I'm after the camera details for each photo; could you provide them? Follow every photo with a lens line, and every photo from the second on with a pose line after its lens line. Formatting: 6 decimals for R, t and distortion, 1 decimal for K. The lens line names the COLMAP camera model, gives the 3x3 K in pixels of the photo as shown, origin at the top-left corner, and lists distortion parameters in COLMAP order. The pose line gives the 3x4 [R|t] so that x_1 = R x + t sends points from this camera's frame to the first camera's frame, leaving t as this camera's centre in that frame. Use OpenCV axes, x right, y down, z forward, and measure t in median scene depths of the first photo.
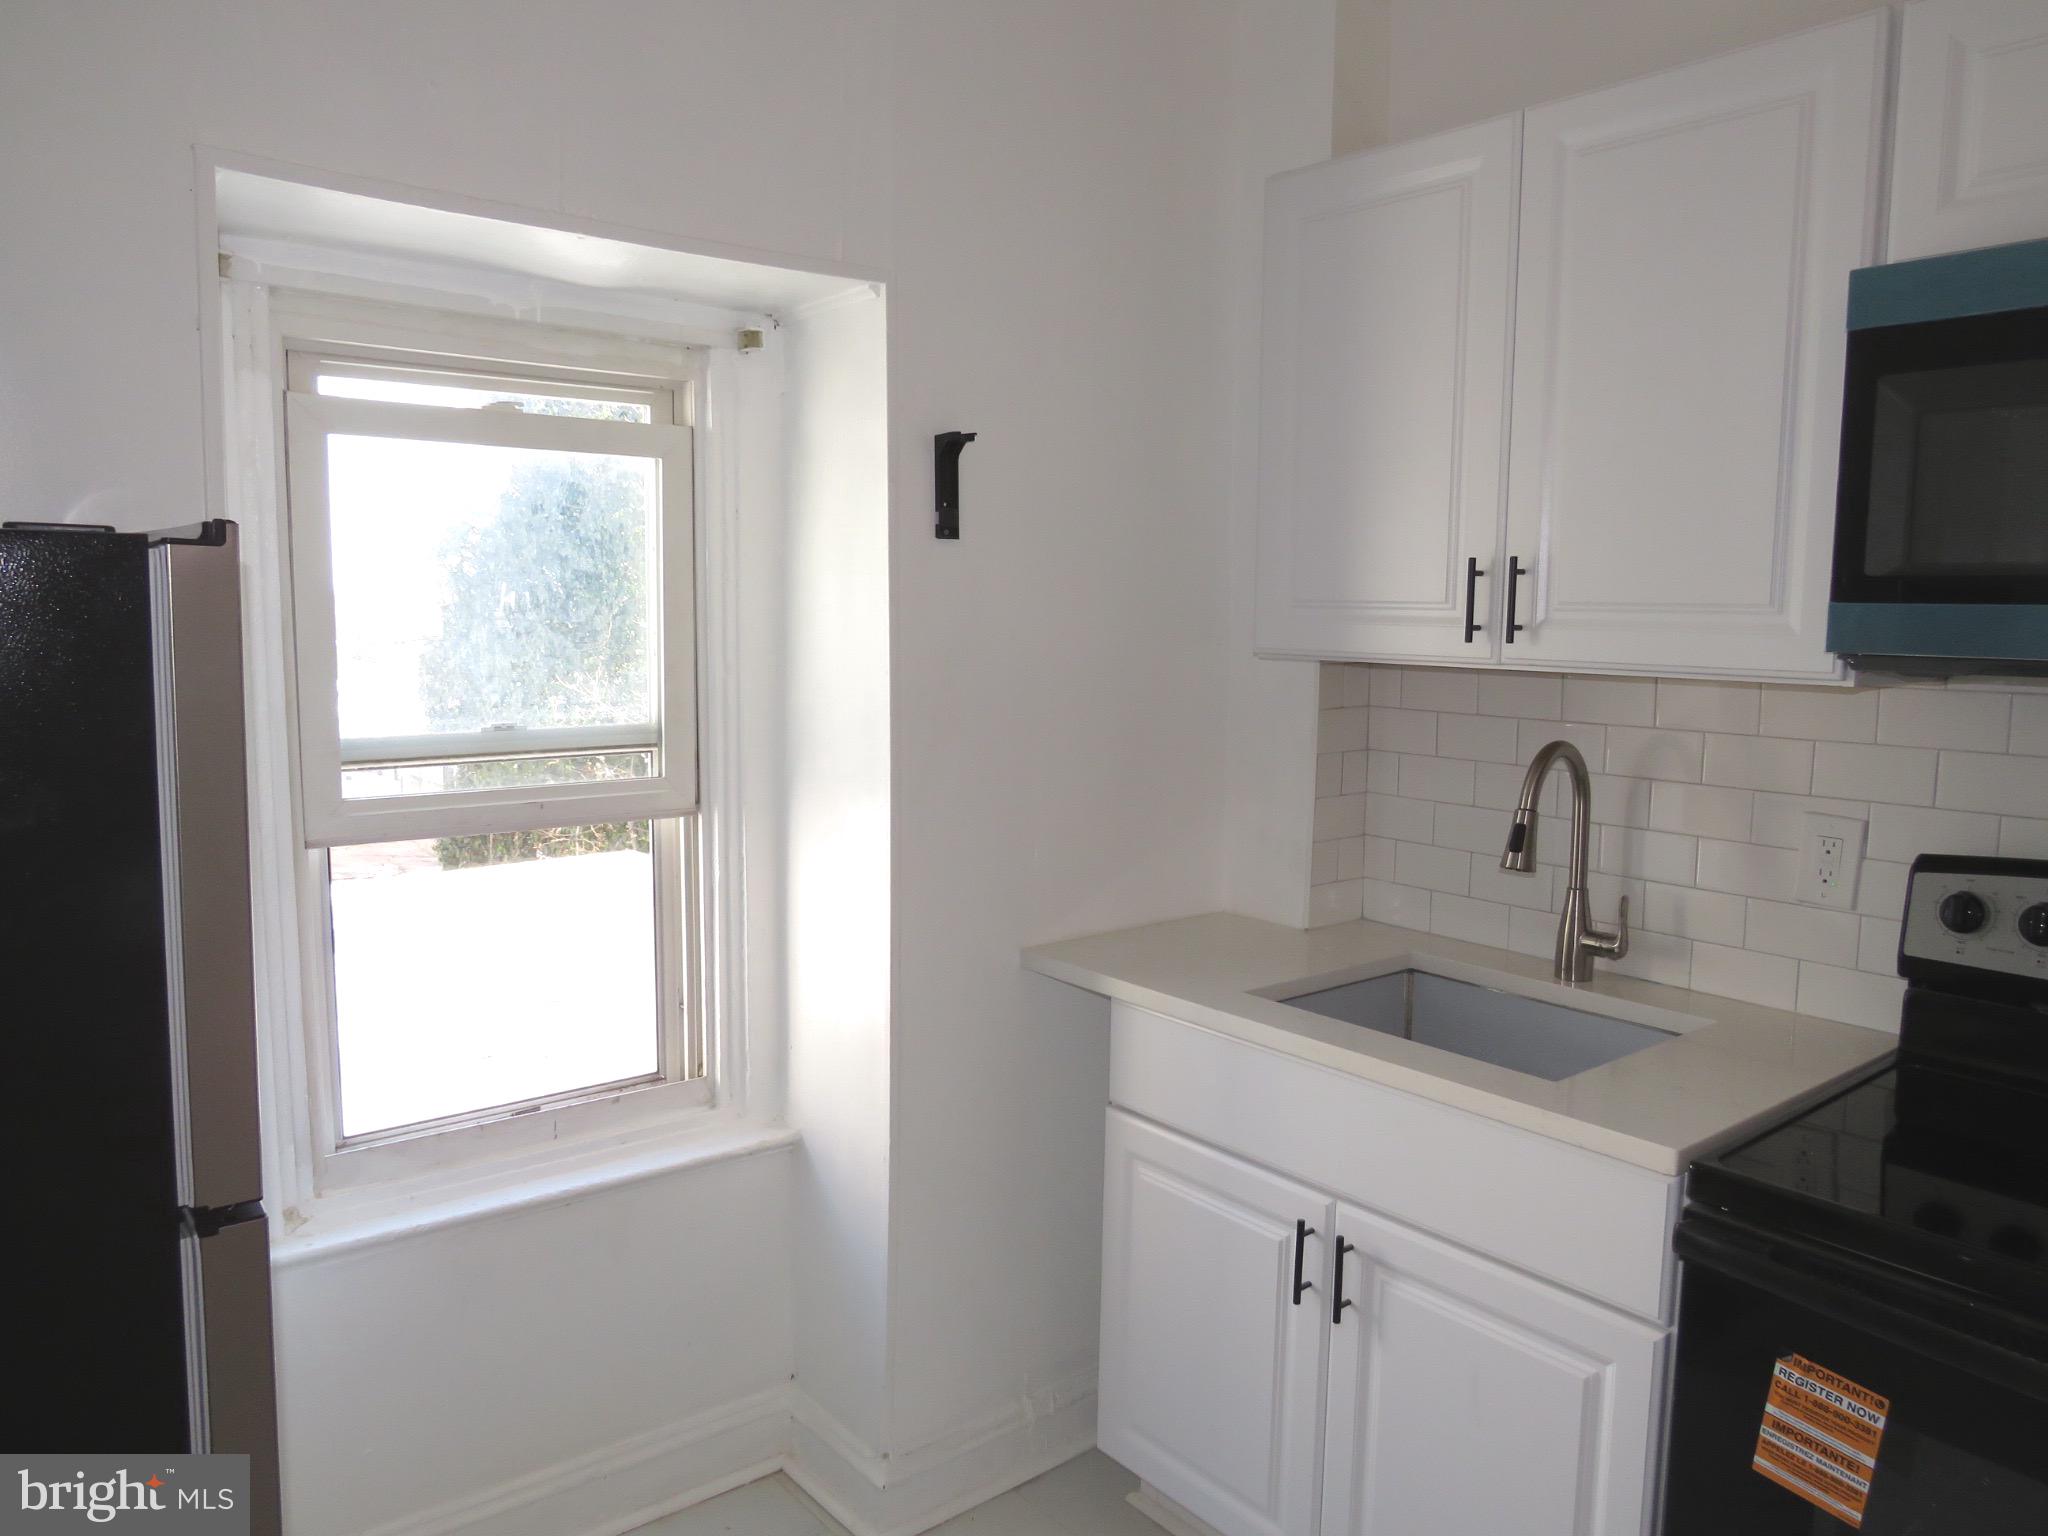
lens RADIAL K [[1450.2, 0, 1024.0], [0, 1450.2, 768.0], [0, 0, 1]] dist [-0.027350, 0.001716]
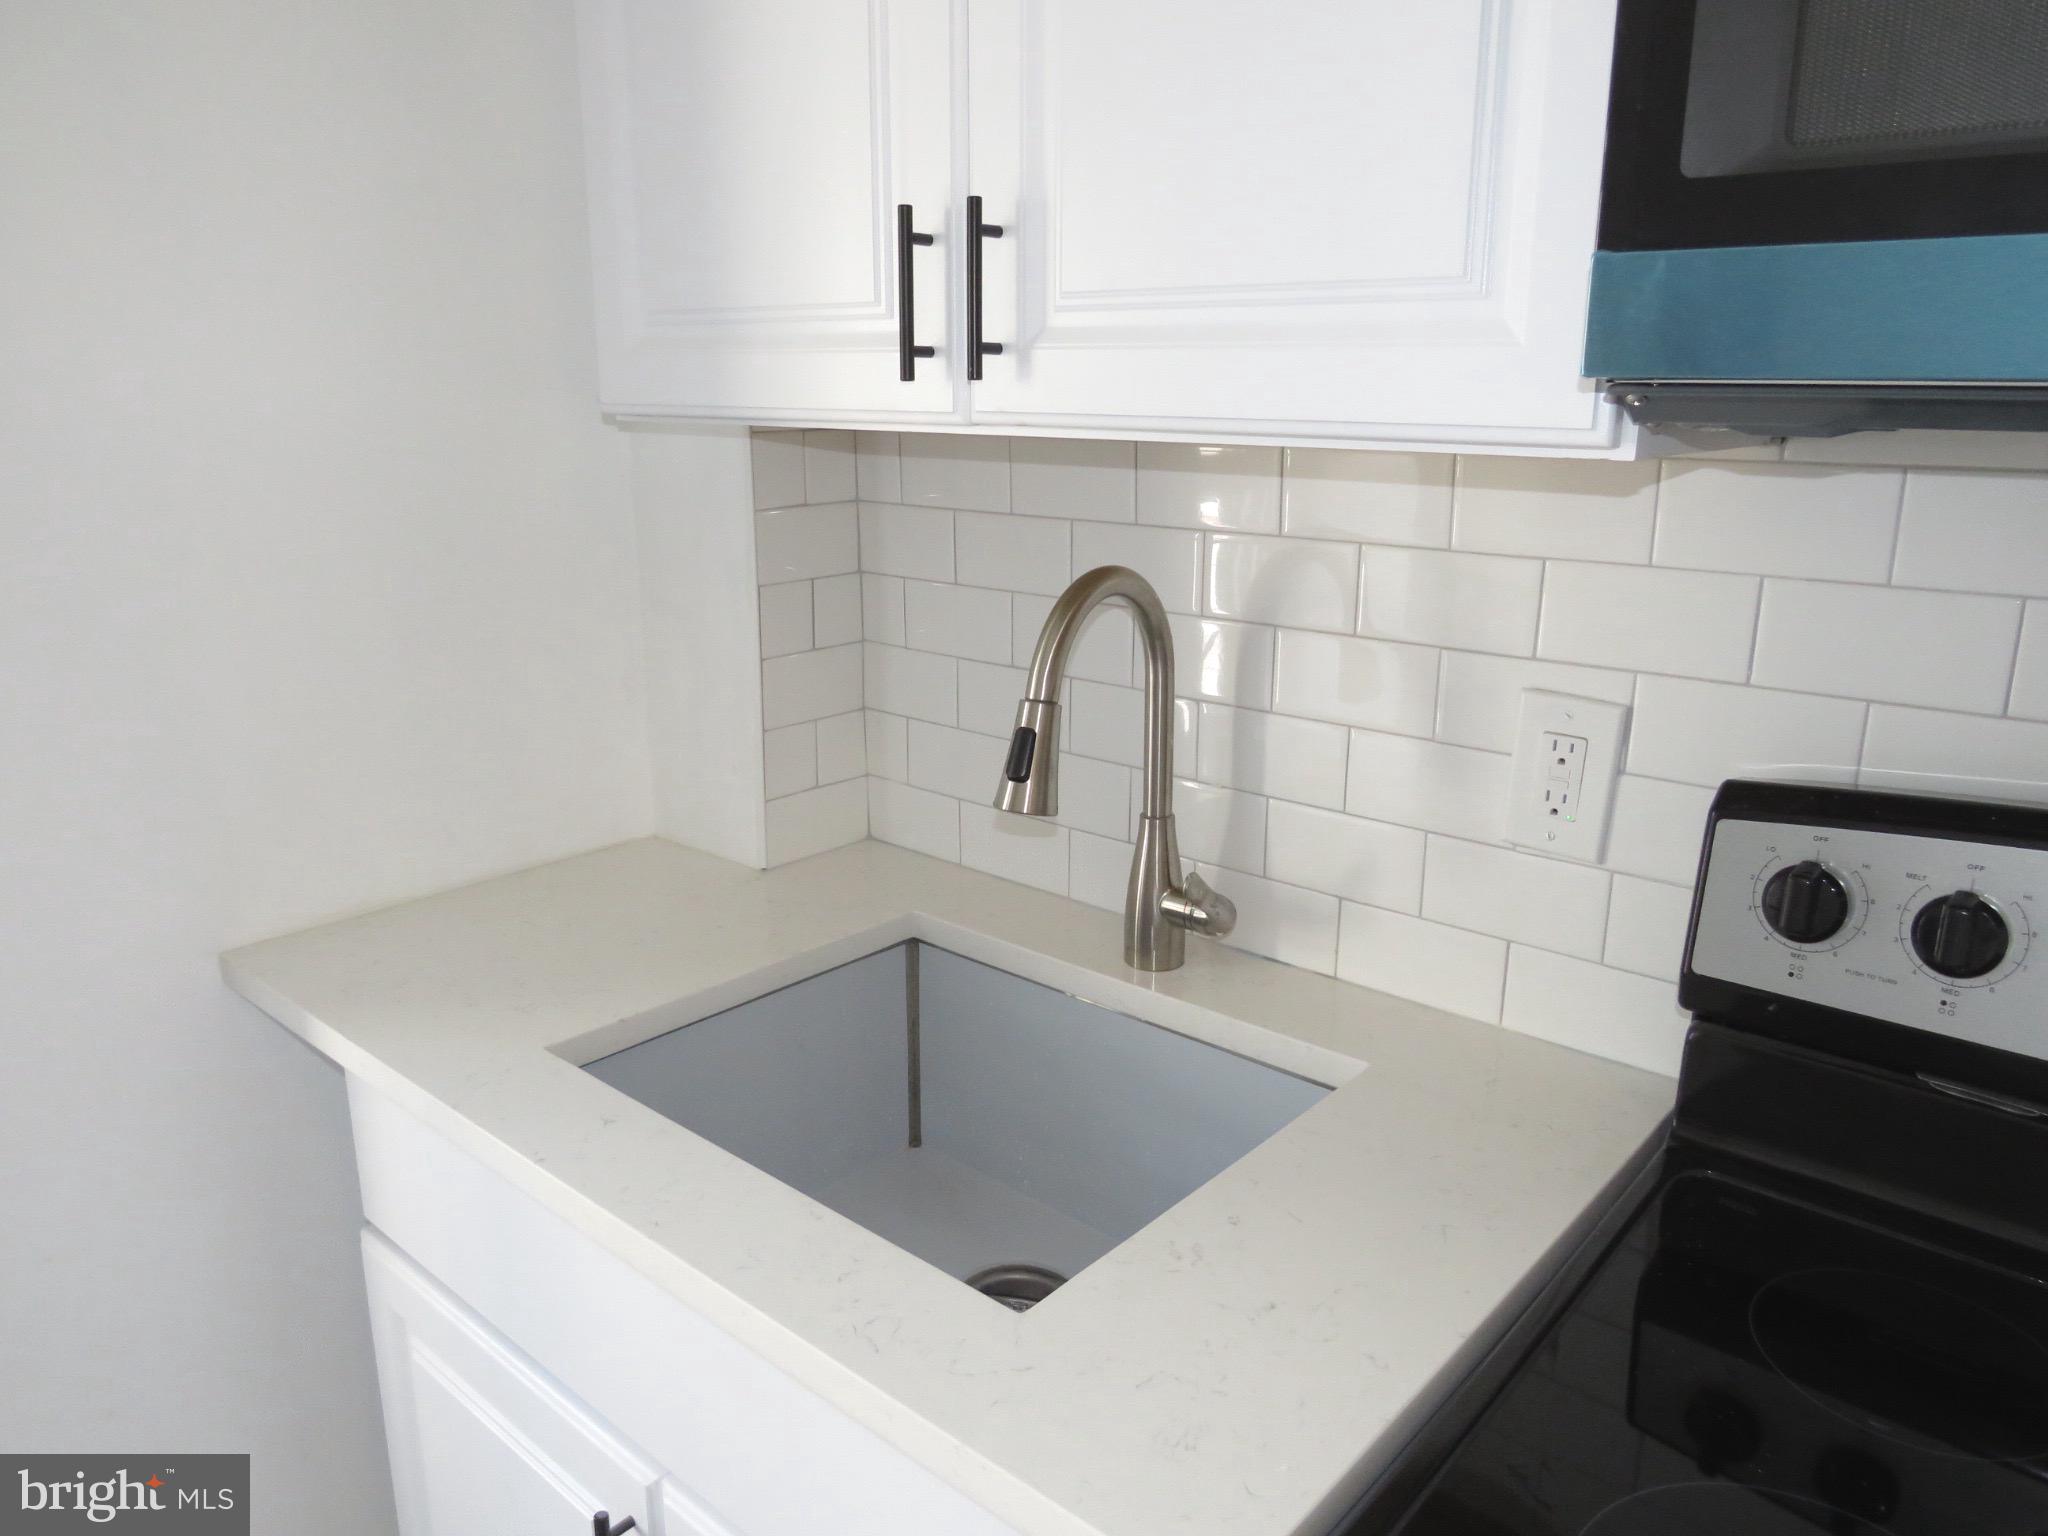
lens RADIAL K [[1450.2, 0, 1024.0], [0, 1450.2, 768.0], [0, 0, 1]] dist [-0.027350, 0.001716]
pose [[0.985575, -0.051031, 0.161362, 0.254817], [0.026094, 0.987876, 0.153040, -0.029191], [-0.167215, -0.146621, 0.974957, 0.472579]]
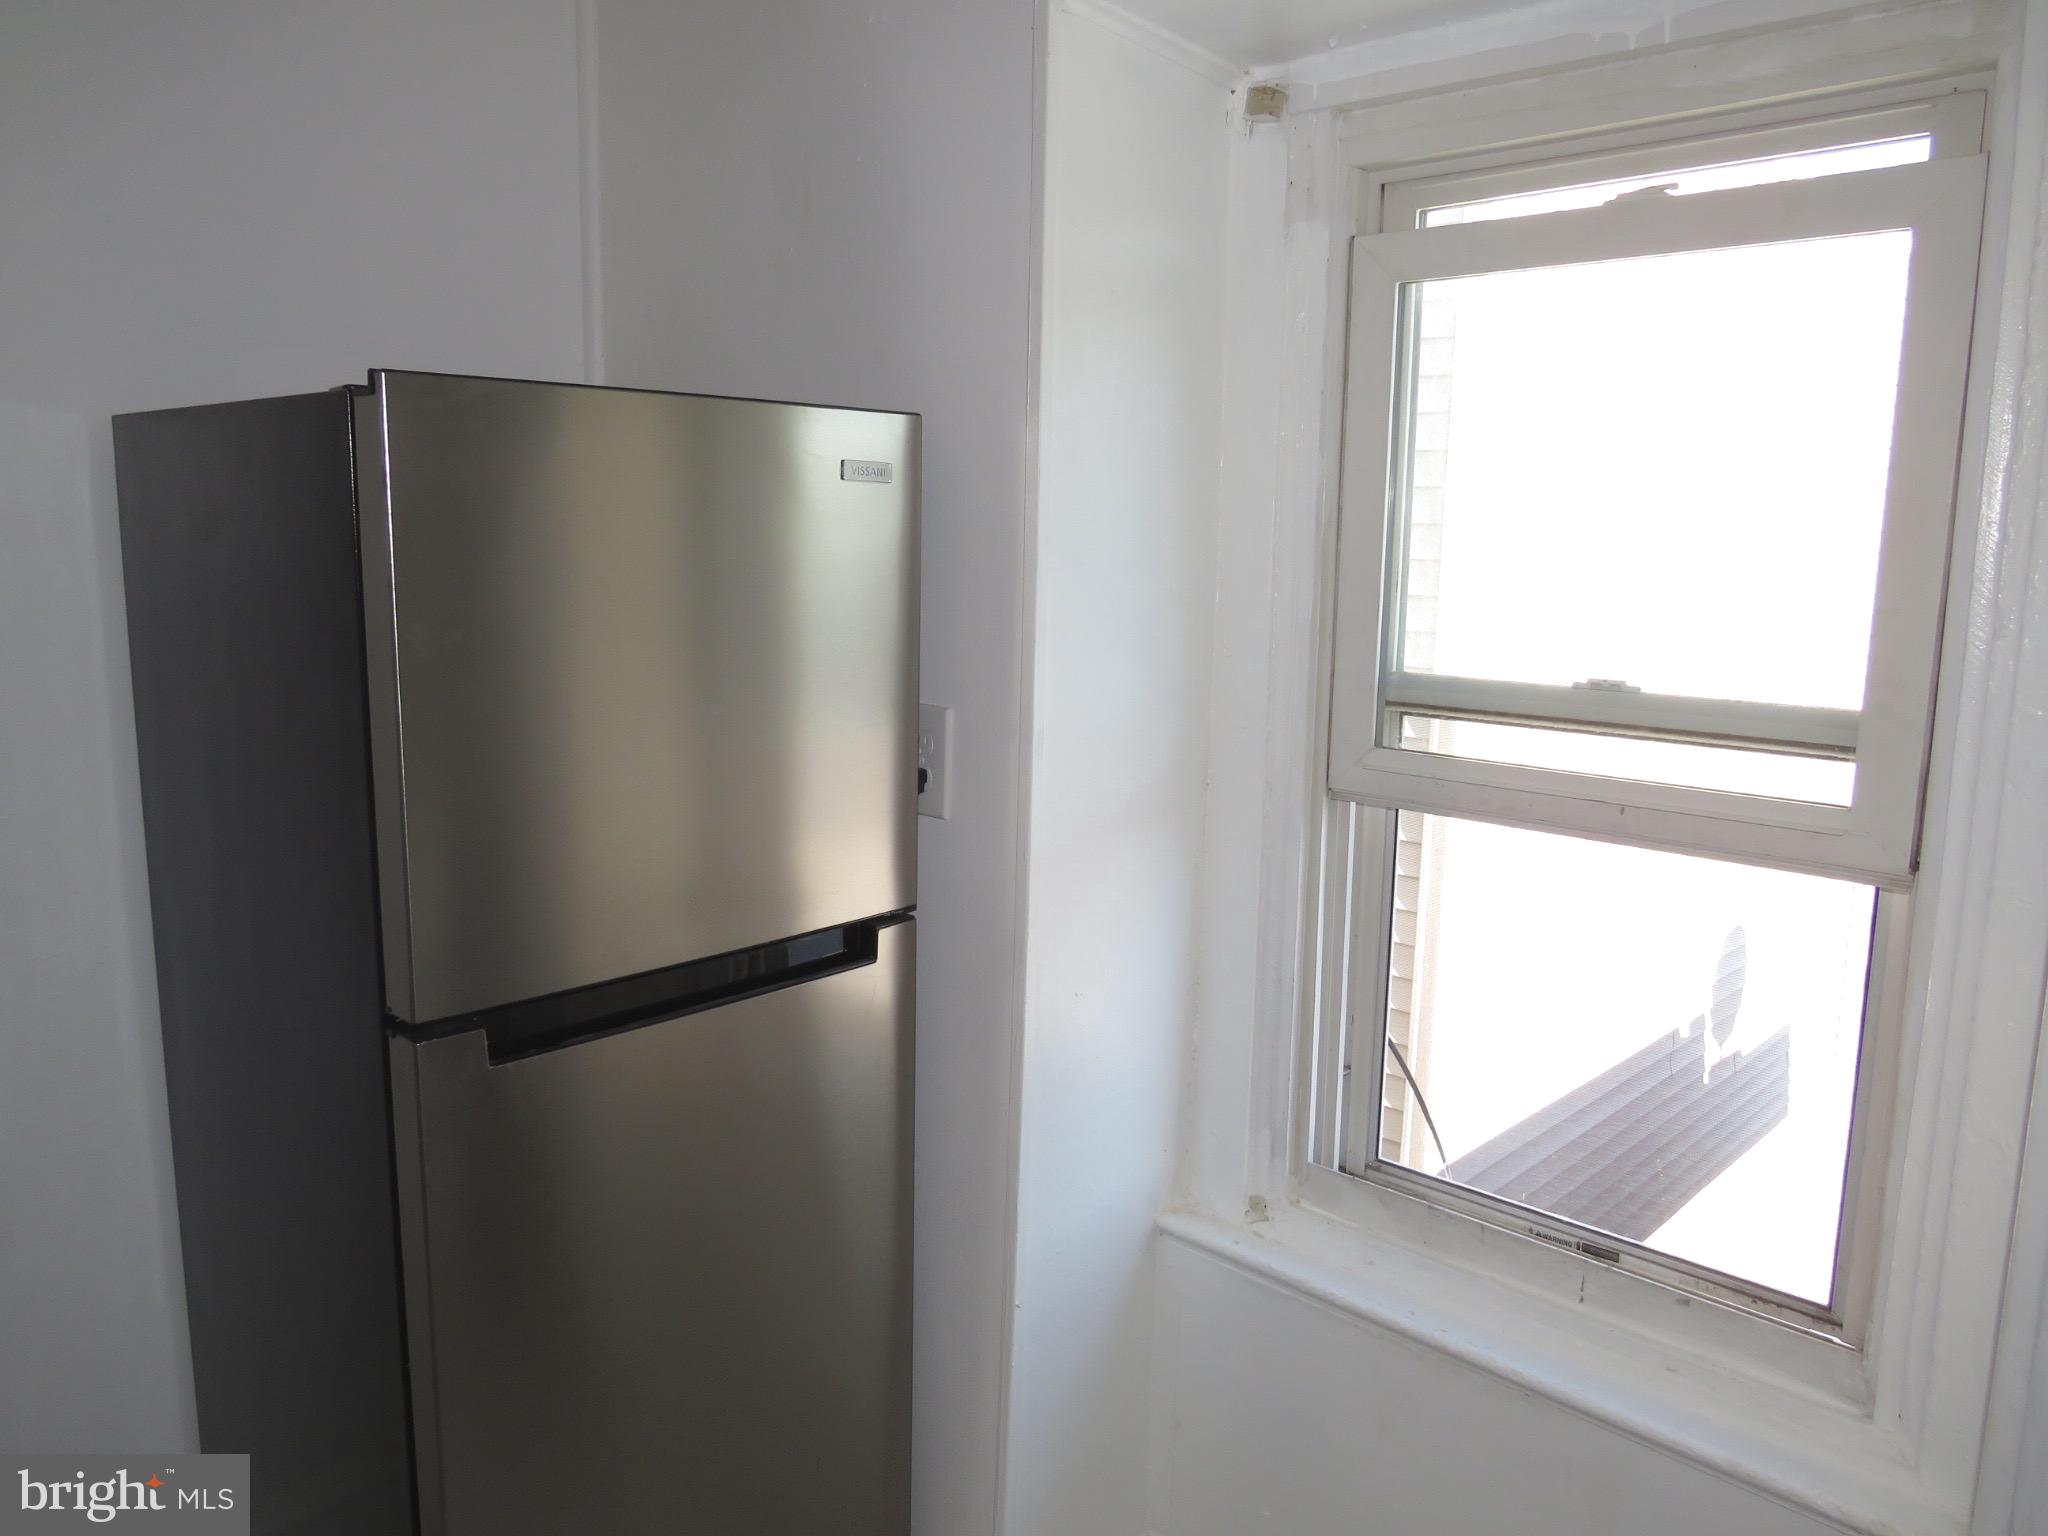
lens RADIAL K [[1450.2, 0, 1024.0], [0, 1450.2, 768.0], [0, 0, 1]] dist [-0.027350, 0.001716]
pose [[0.137315, 0.144544, -0.979924, 0.284833], [-0.130394, 0.983324, 0.126774, -0.042471], [0.981907, 0.110369, 0.153872, 0.672257]]
